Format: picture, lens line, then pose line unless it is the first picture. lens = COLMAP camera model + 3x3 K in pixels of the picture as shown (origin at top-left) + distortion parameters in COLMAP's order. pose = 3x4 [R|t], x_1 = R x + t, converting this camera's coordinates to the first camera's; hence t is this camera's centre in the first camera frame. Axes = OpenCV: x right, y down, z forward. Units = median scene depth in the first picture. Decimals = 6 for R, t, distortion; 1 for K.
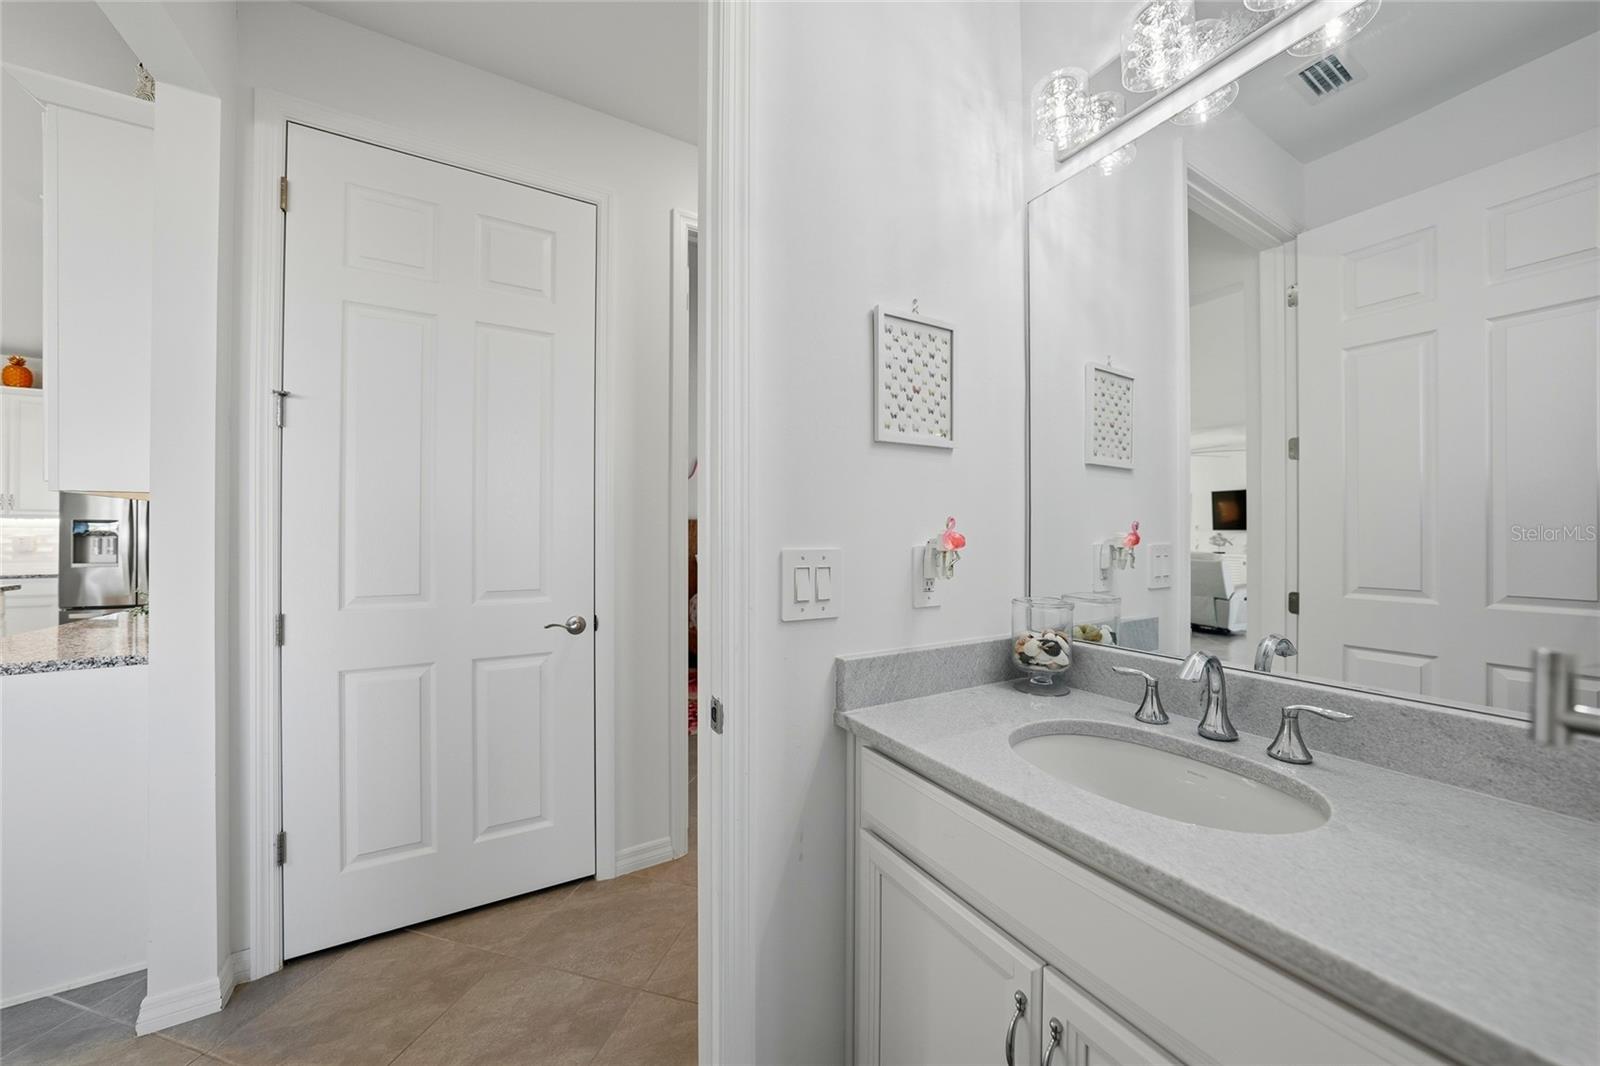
lens RADIAL K [[561.7, 0, 802.0], [0, 561.7, 538.9], [0, 0, 1]] dist [-0.015538, 0.003003]
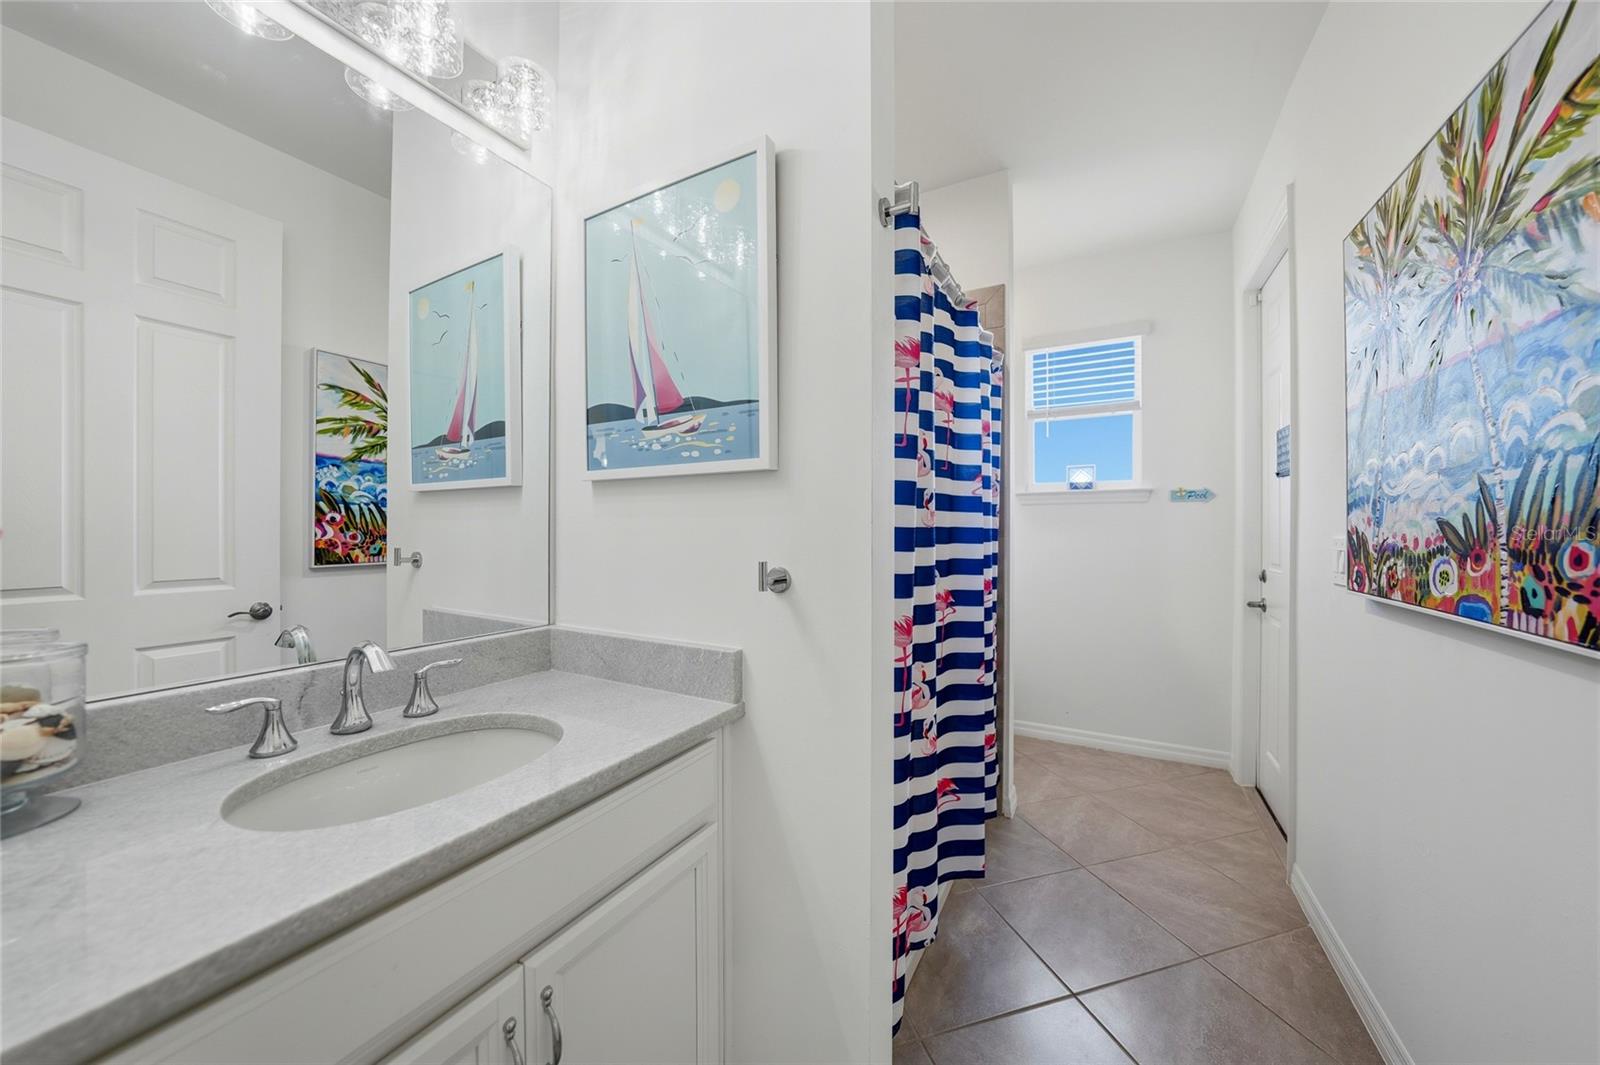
lens RADIAL K [[561.7, 0, 795.9], [0, 561.7, 526.8], [0, 0, 1]] dist [-0.015538, 0.003003]
pose [[-0.521884, 0.004726, 0.853004, -0.547781], [0.006031, 0.999980, -0.001851, 0.006440], [-0.852995, 0.004178, -0.521902, 0.935528]]
